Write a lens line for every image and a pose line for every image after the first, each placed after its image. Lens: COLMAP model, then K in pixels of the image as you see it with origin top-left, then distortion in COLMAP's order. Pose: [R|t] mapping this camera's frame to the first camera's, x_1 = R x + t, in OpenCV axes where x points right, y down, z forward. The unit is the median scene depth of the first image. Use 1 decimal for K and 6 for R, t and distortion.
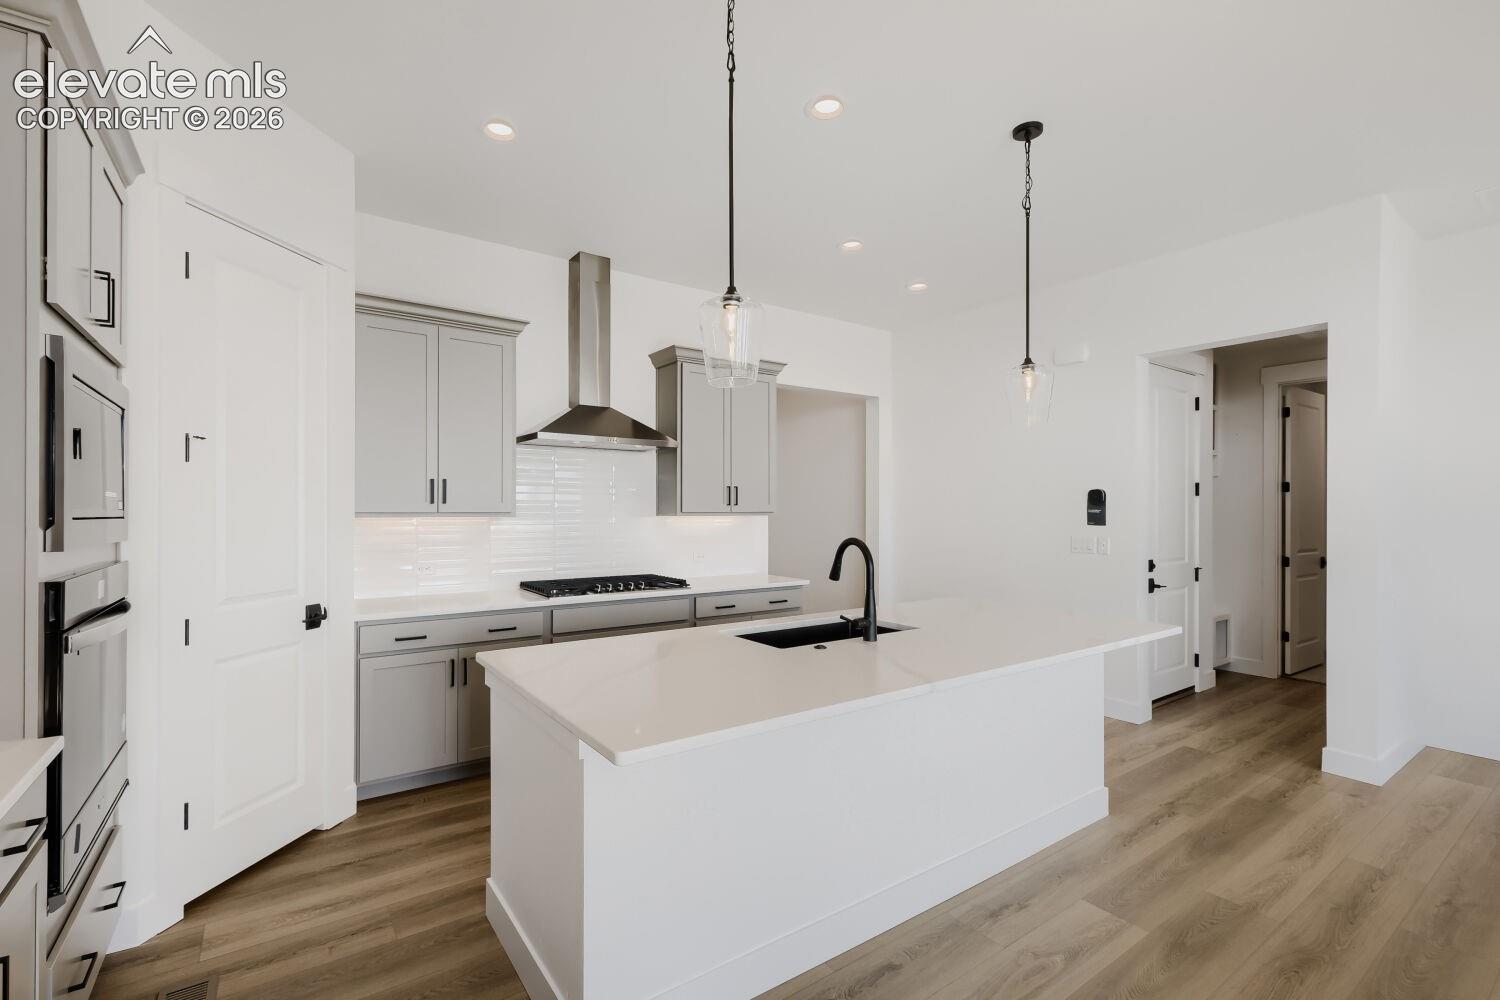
lens RADIAL K [[661.3, 0, 735.4], [0, 661.3, 504.7], [0, 0, 1]] dist [0.001043, 0.000298]
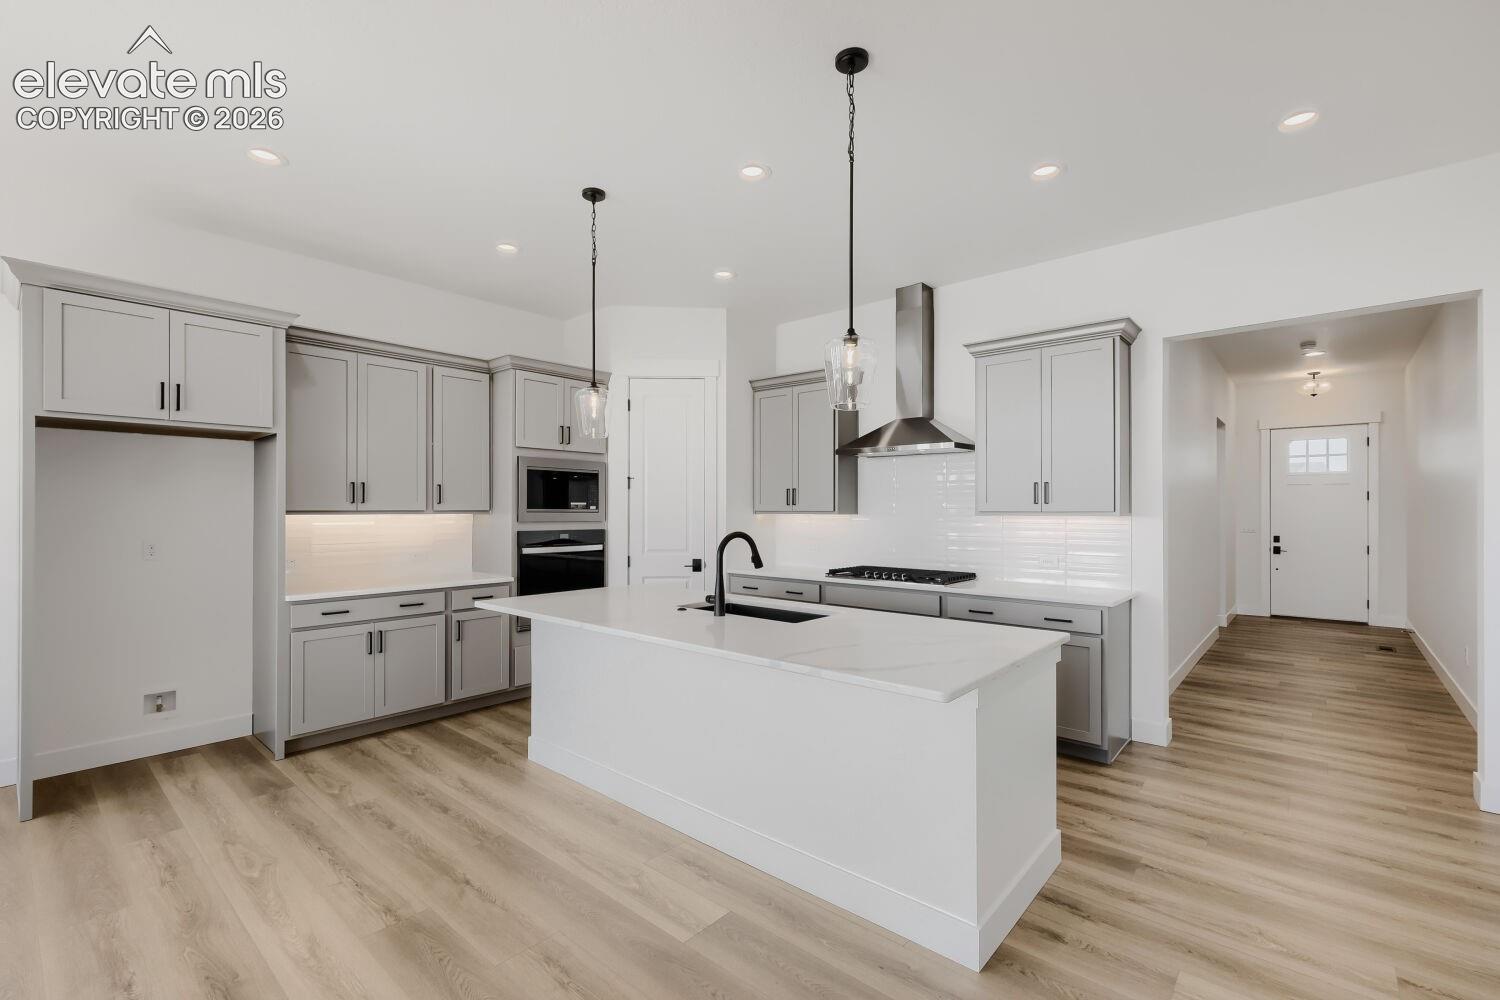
lens RADIAL K [[661.3, 0, 735.4], [0, 661.3, 504.7], [0, 0, 1]] dist [0.001043, 0.000298]
pose [[0.235913, -0.007864, -0.971742, 1.231360], [0.005661, 0.999961, -0.006718, 0.008325], [0.971758, -0.003916, 0.235948, 0.655090]]
